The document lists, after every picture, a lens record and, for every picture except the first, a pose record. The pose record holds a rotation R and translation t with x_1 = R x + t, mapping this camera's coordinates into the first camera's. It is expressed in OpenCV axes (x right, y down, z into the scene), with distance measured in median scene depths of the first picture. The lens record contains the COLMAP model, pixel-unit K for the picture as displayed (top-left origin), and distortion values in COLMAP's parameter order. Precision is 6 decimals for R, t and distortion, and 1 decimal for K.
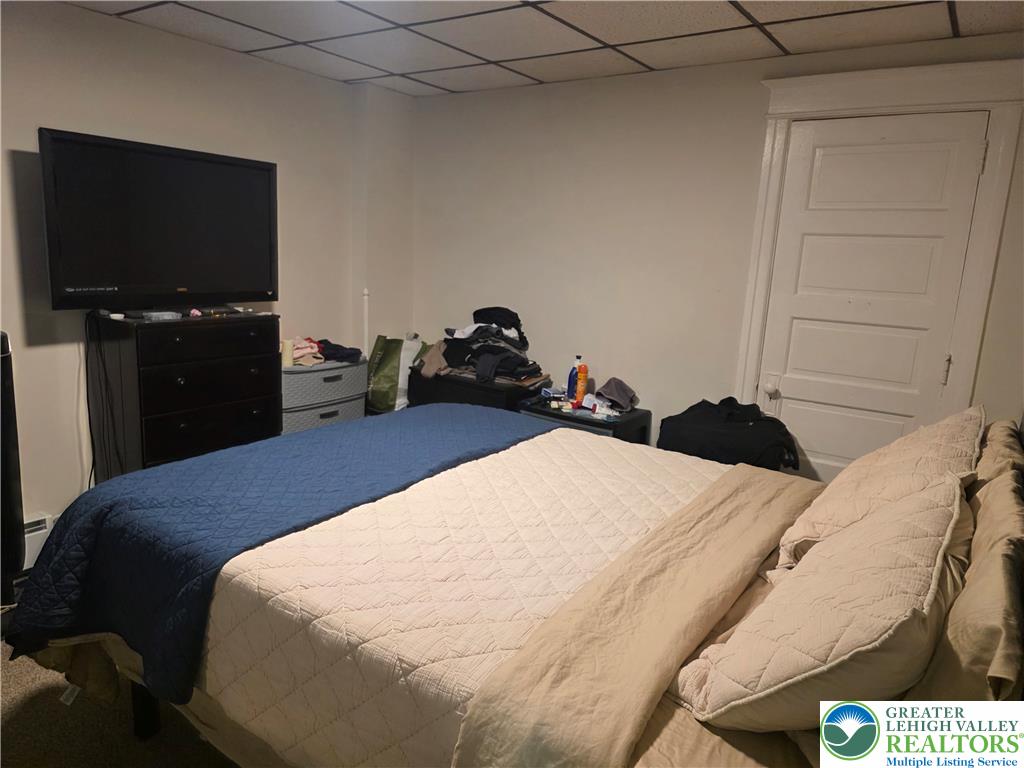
lens RADIAL K [[687.9, 0, 512.4], [0, 687.9, 385.0], [0, 0, 1]] dist [0.057710, -0.048418]
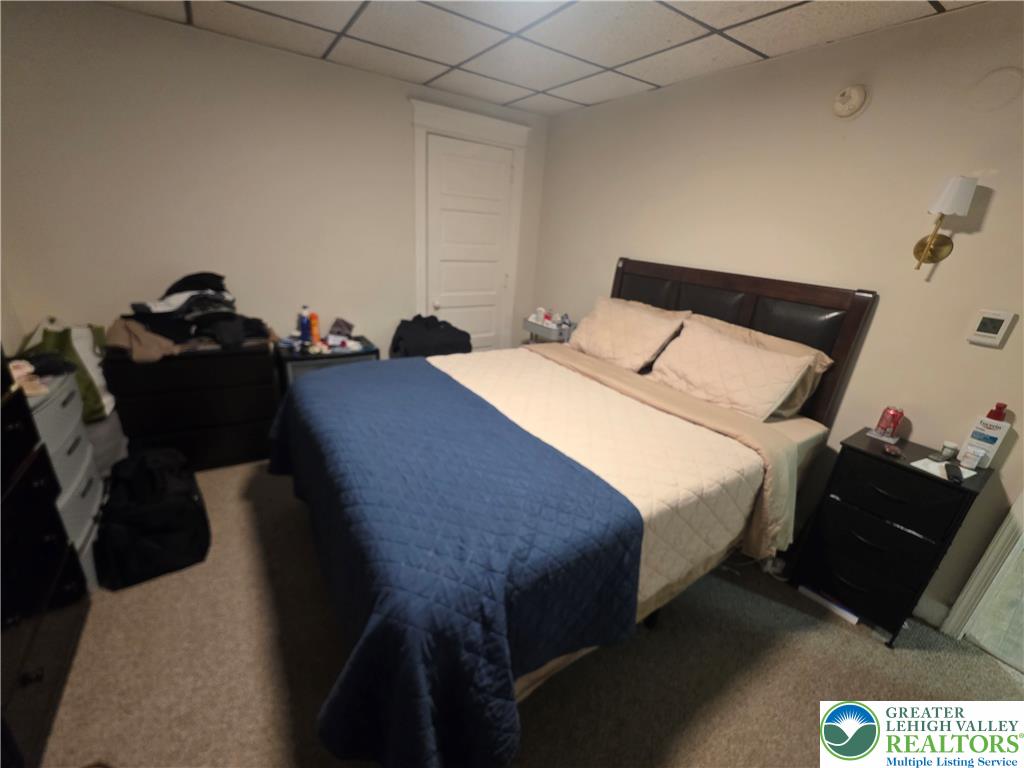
lens RADIAL K [[416.2, 0, 510.9], [0, 416.2, 383.4], [0, 0, 1]] dist [-0.000018, -0.000040]
pose [[0.361642, -0.347229, 0.865244, -0.501798], [0.126578, 0.937751, 0.323421, -0.117577], [-0.923685, -0.007442, 0.383081, 0.426395]]
